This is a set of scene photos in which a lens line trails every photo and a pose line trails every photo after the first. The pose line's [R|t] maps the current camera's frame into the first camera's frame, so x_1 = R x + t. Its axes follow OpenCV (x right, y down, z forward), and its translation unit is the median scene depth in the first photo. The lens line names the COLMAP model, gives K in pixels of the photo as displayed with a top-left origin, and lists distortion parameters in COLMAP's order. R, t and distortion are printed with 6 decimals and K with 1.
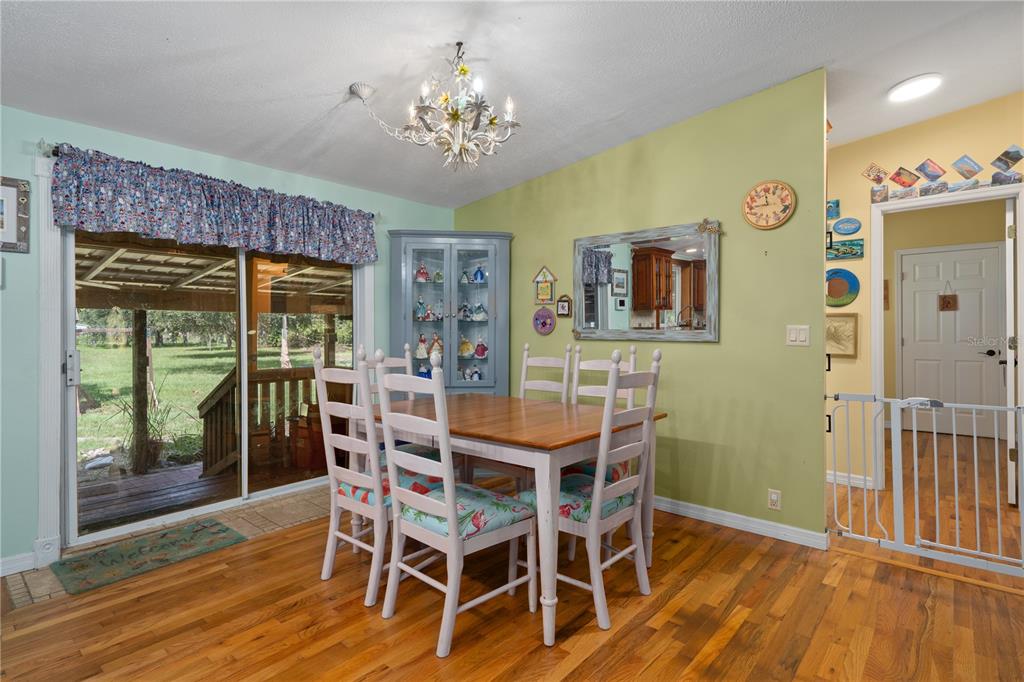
lens RADIAL K [[514.4, 0, 510.6], [0, 514.4, 336.3], [0, 0, 1]] dist [-0.003213, -0.000210]
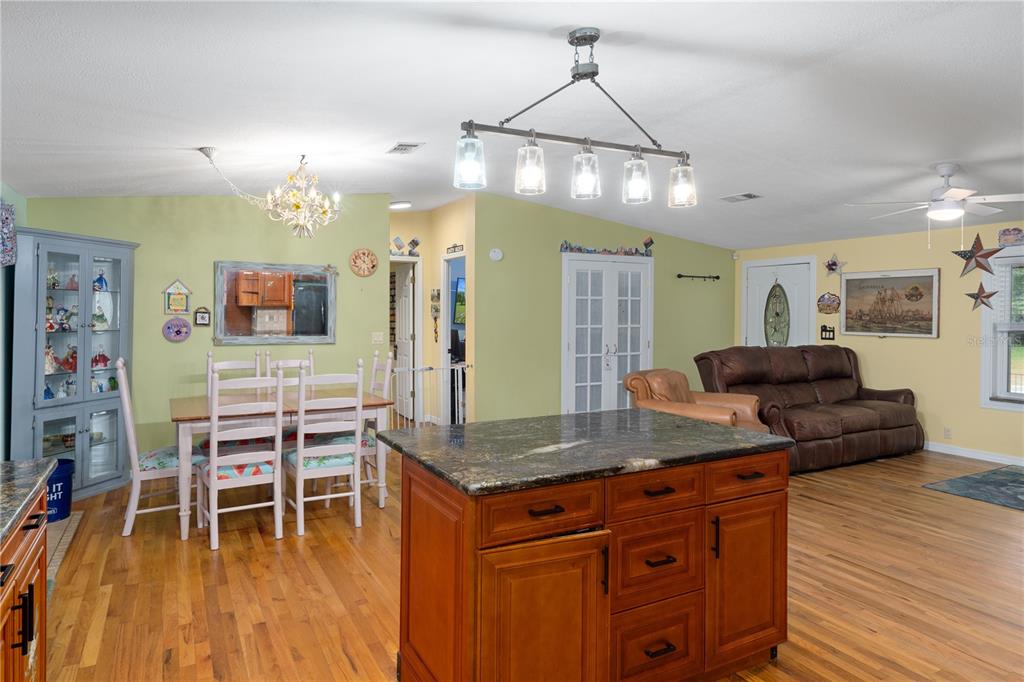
lens RADIAL K [[604.3, 0, 495.8], [0, 604.3, 311.6], [0, 0, 1]] dist [0.003490, 0.000683]
pose [[0.355441, 0.000182, 0.934699, -1.094348], [0.002736, 0.999995, -0.001235, -0.078052], [-0.934695, 0.002996, 0.355438, -0.127423]]
